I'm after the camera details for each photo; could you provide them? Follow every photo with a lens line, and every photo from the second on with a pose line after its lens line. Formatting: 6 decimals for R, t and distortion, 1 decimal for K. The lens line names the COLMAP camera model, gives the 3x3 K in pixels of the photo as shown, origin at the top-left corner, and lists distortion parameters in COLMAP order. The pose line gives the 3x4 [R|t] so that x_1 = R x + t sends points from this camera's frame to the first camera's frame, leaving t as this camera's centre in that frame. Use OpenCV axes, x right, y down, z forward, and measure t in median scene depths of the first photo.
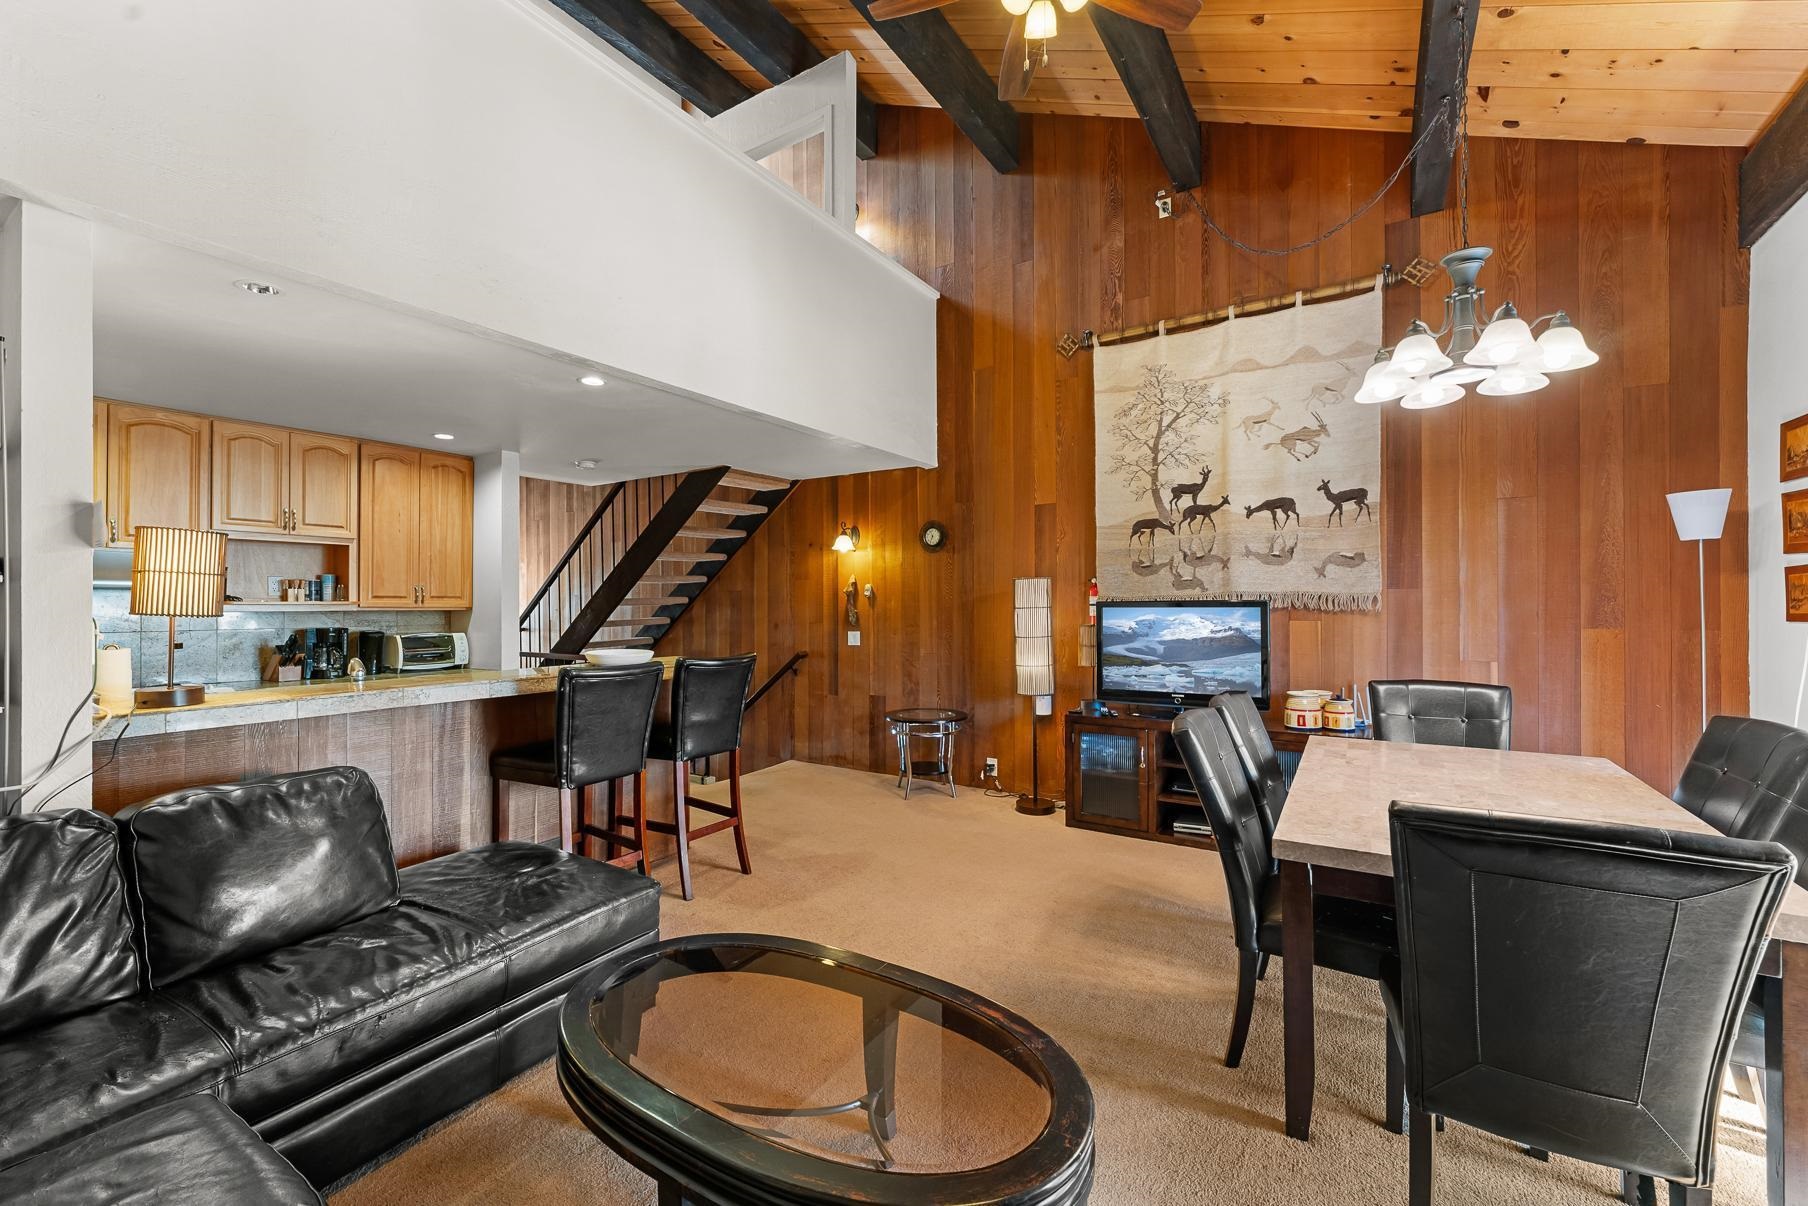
lens RADIAL K [[739.8, 0, 905.3], [0, 739.8, 616.0], [0, 0, 1]] dist [-0.000326, 0.000020]
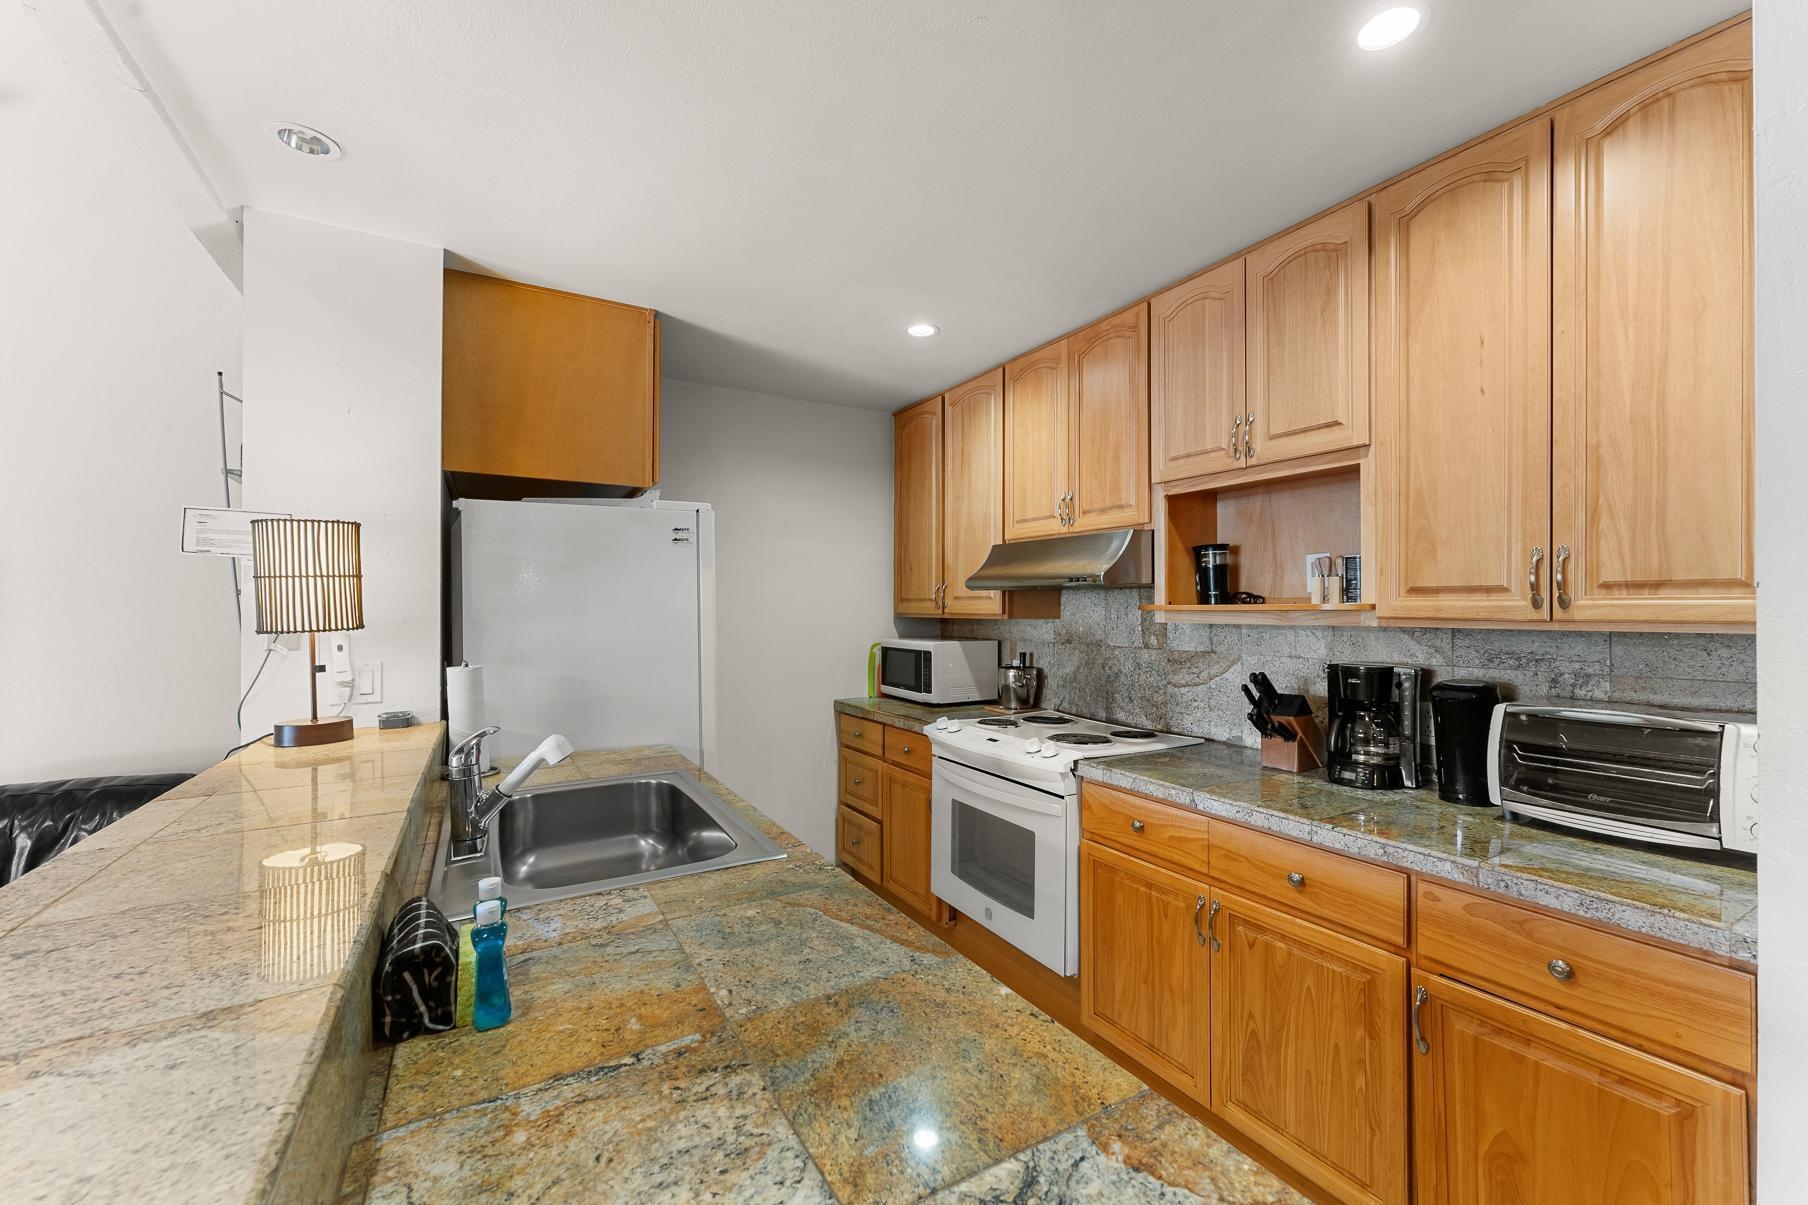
lens RADIAL K [[741.0, 0, 904.0], [0, 741.0, 602.5], [0, 0, 1]] dist [0.001319, 0.000259]
pose [[-0.462102, 0.000758, -0.886826, -0.270596], [-0.007866, 0.999957, 0.004953, -0.019289], [0.886792, 0.009265, -0.462076, 0.945770]]
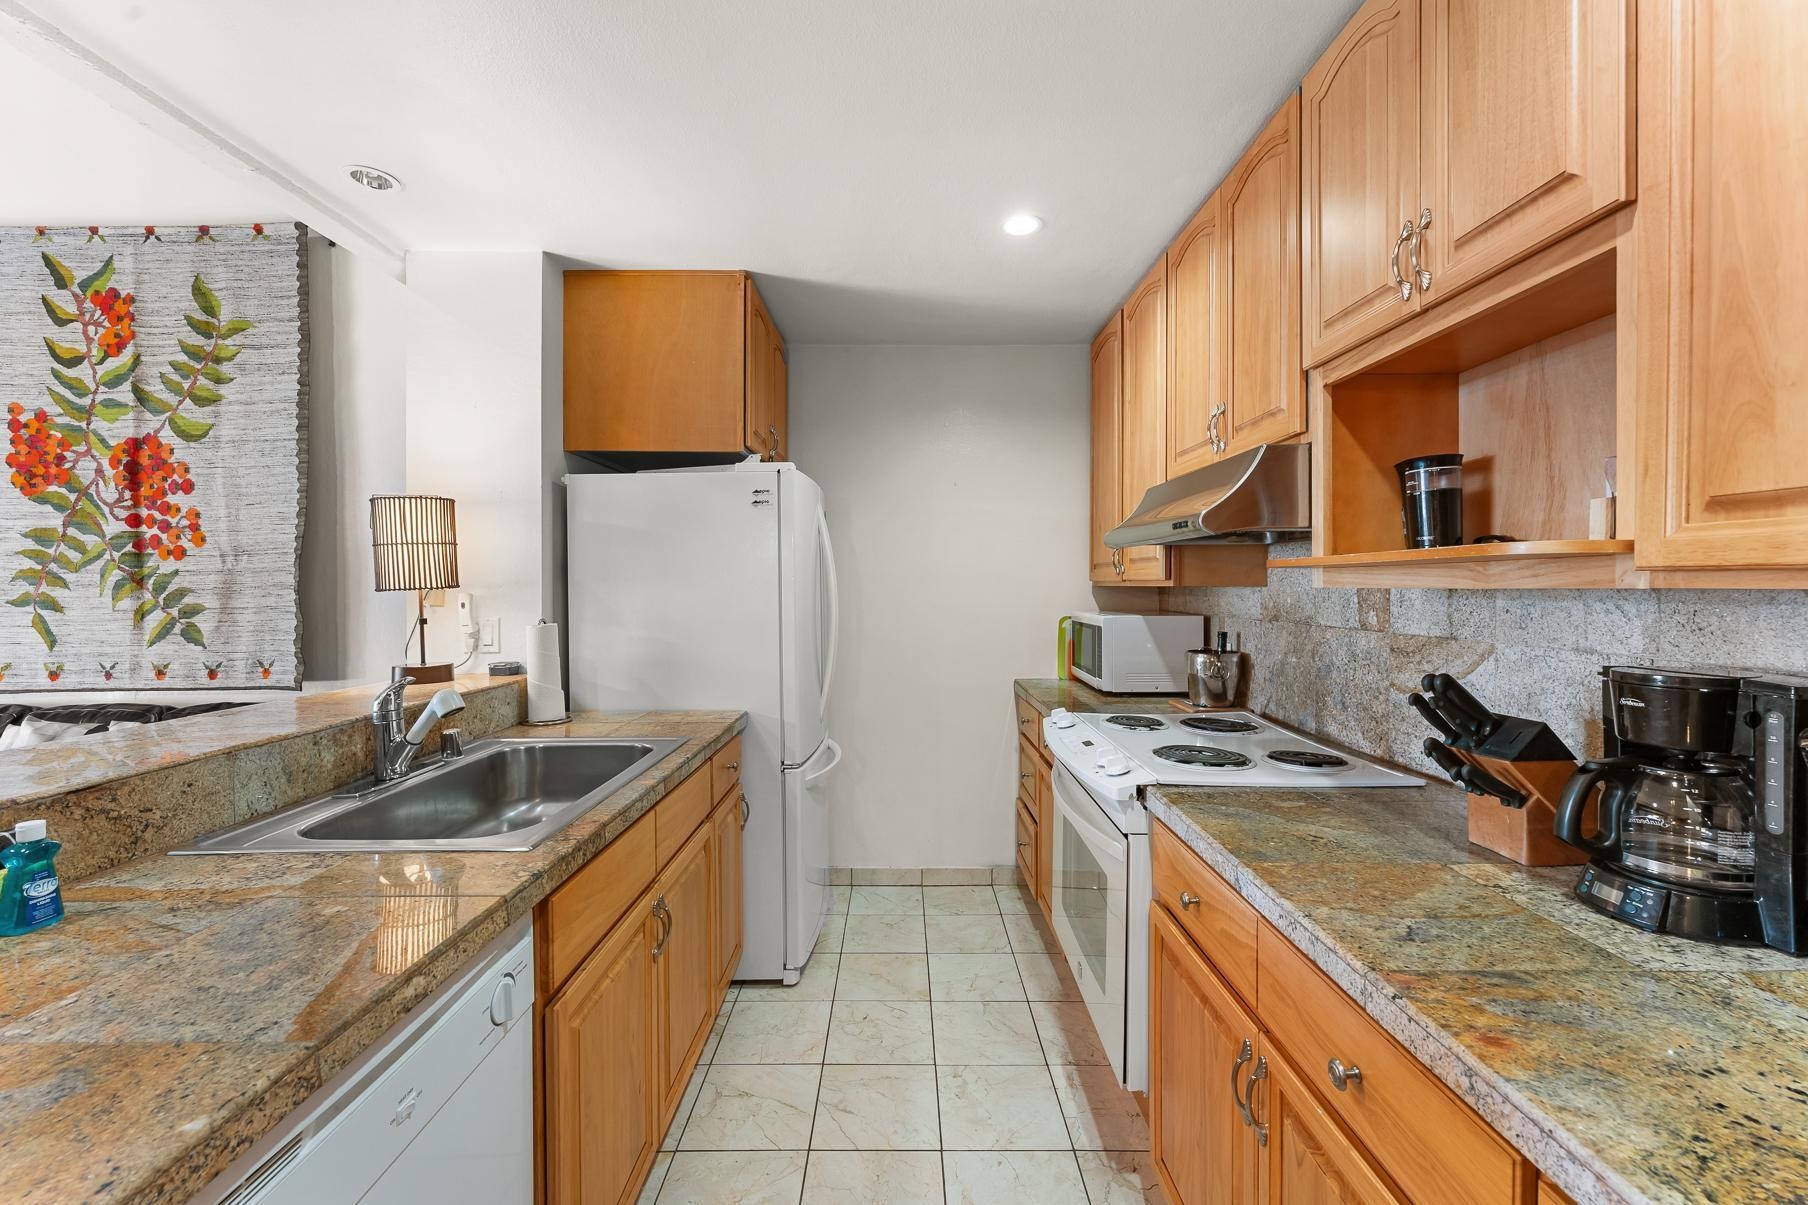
lens RADIAL K [[732.3, 0, 892.1], [0, 732.3, 586.1], [0, 0, 1]] dist [0.001455, -0.000101]
pose [[-0.849642, 0.008935, -0.527284, -0.478916], [0.000108, 0.999859, 0.016769, -0.010331], [0.527360, 0.014191, -0.849523, 1.041001]]
